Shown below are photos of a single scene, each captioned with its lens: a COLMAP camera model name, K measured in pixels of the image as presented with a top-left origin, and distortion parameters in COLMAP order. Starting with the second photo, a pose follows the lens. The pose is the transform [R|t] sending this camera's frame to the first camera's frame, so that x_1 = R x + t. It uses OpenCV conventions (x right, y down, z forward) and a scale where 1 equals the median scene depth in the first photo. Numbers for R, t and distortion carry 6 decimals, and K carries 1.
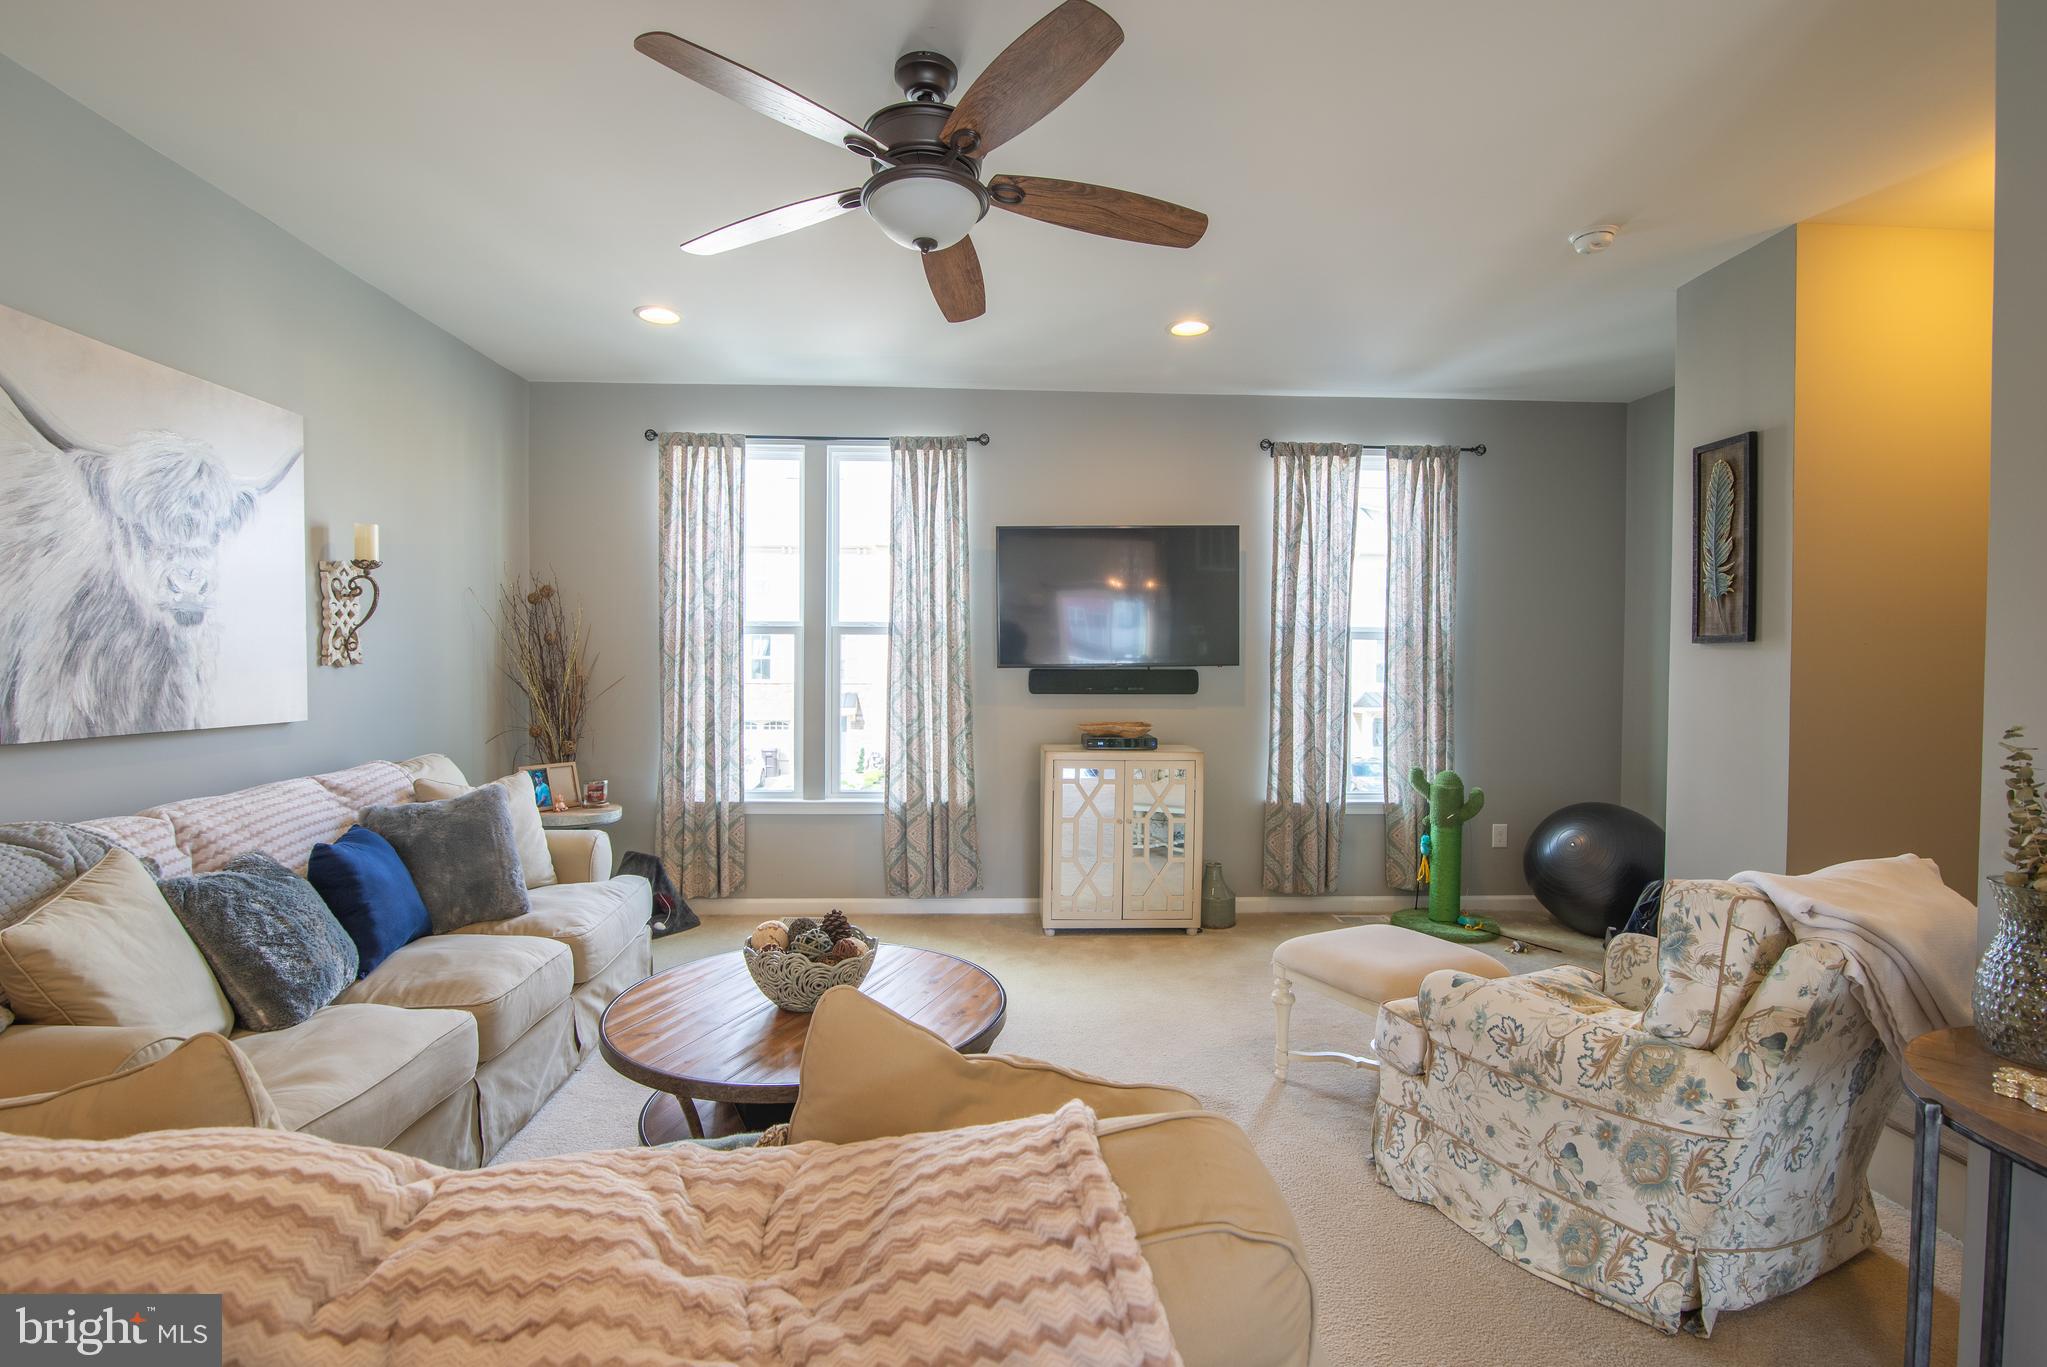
lens RADIAL K [[956.3, 0, 1031.2], [0, 956.3, 690.4], [0, 0, 1]] dist [-0.015110, -0.000592]
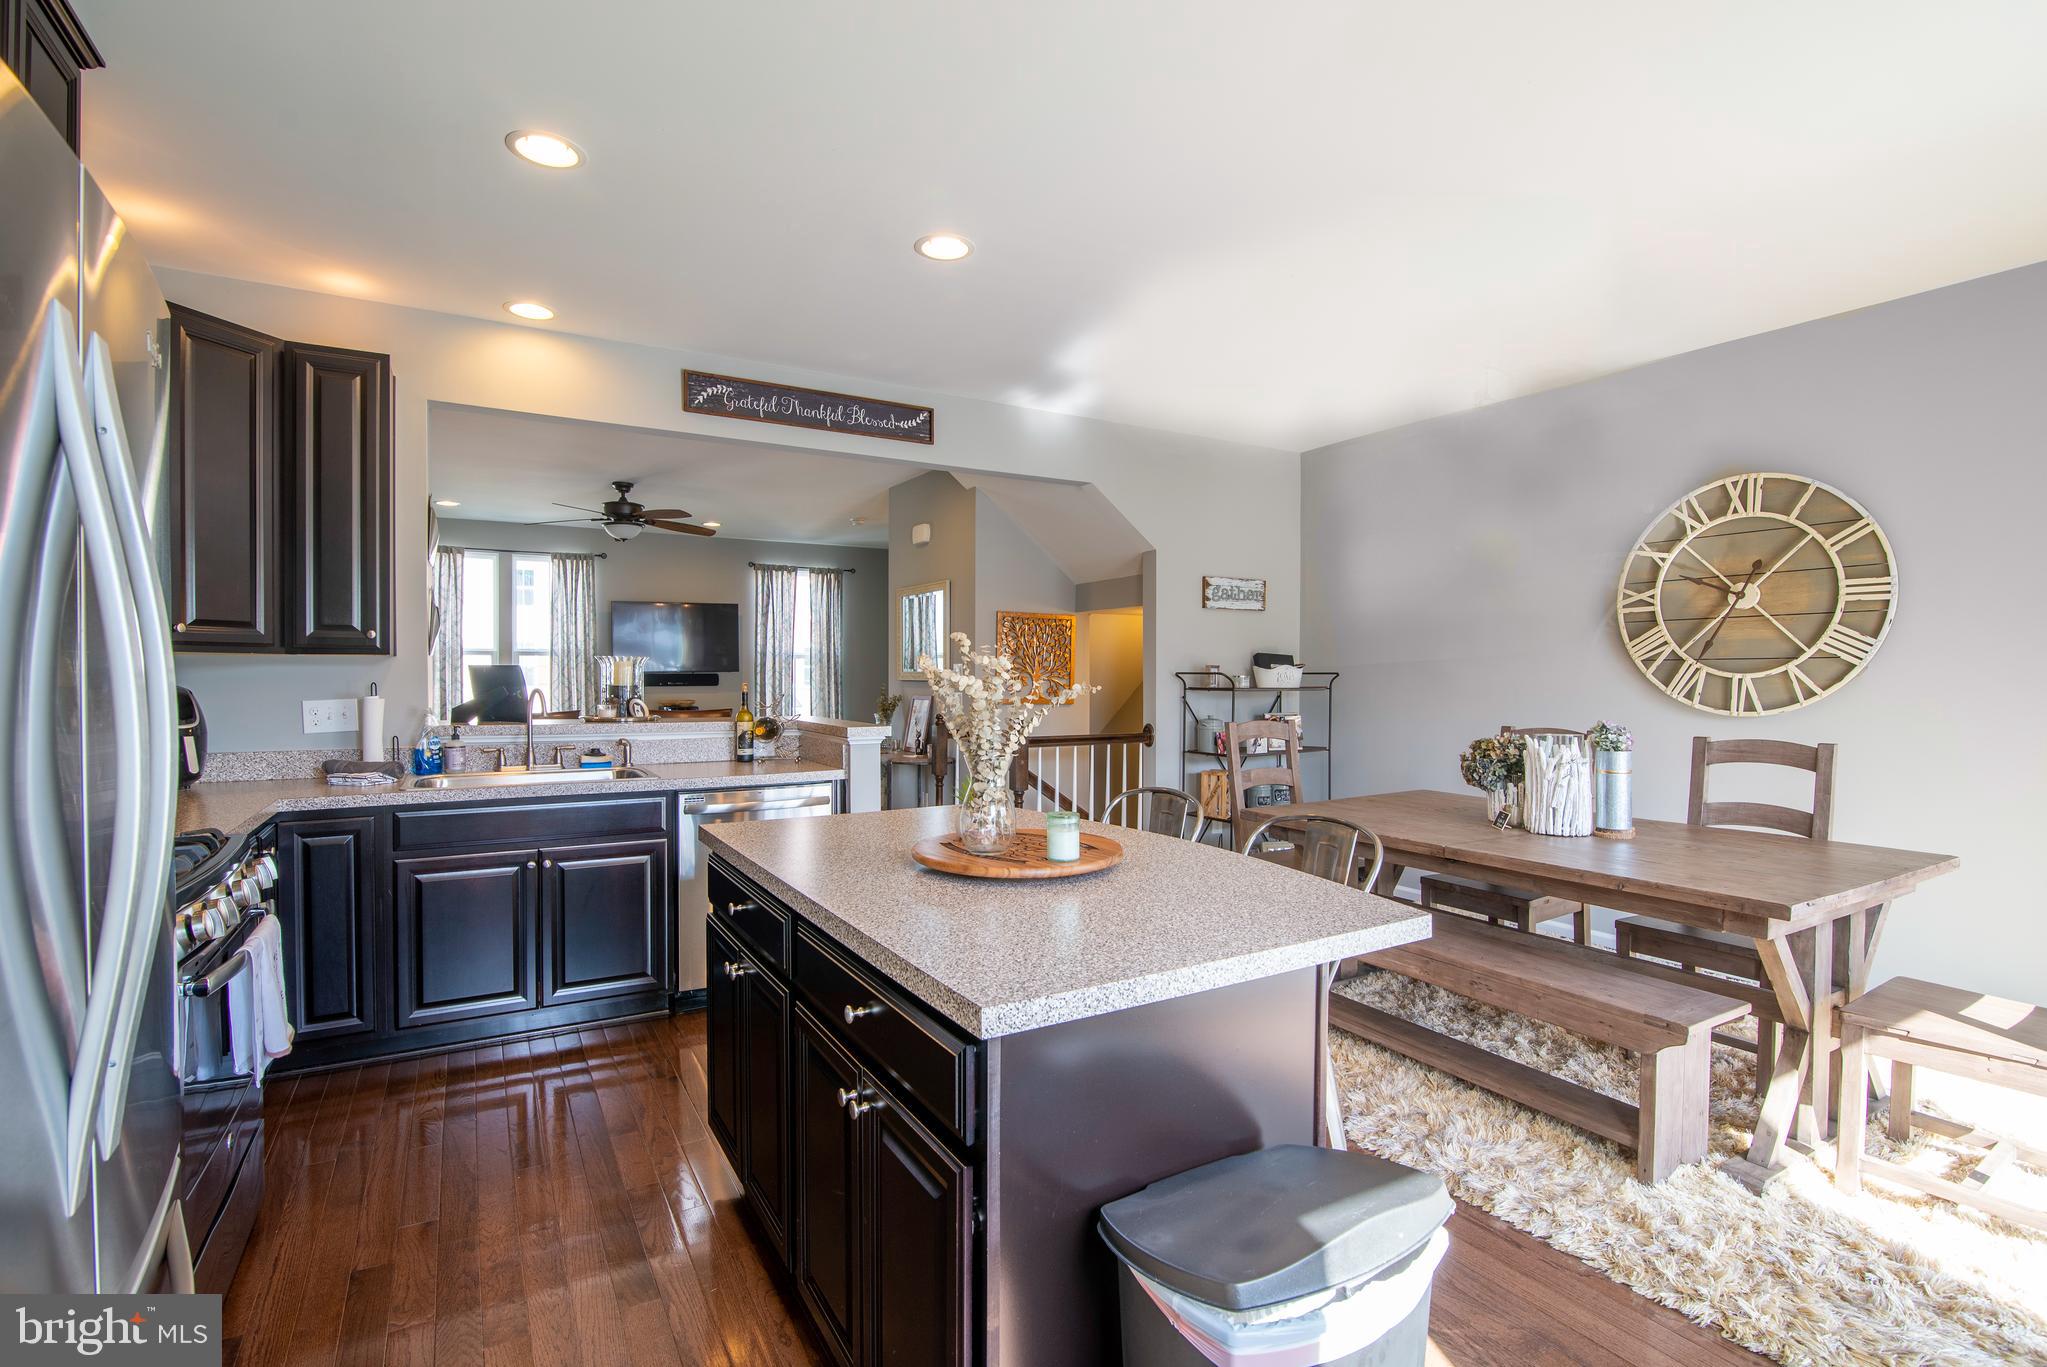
lens RADIAL K [[956.3, 0, 1029.8], [0, 956.3, 689.8], [0, 0, 1]] dist [-0.015110, -0.000592]
pose [[0.874174, -0.012754, 0.485444, -0.233049], [0.013362, 0.999908, 0.002209, 0.017025], [-0.485428, 0.004555, 0.874265, -1.095326]]
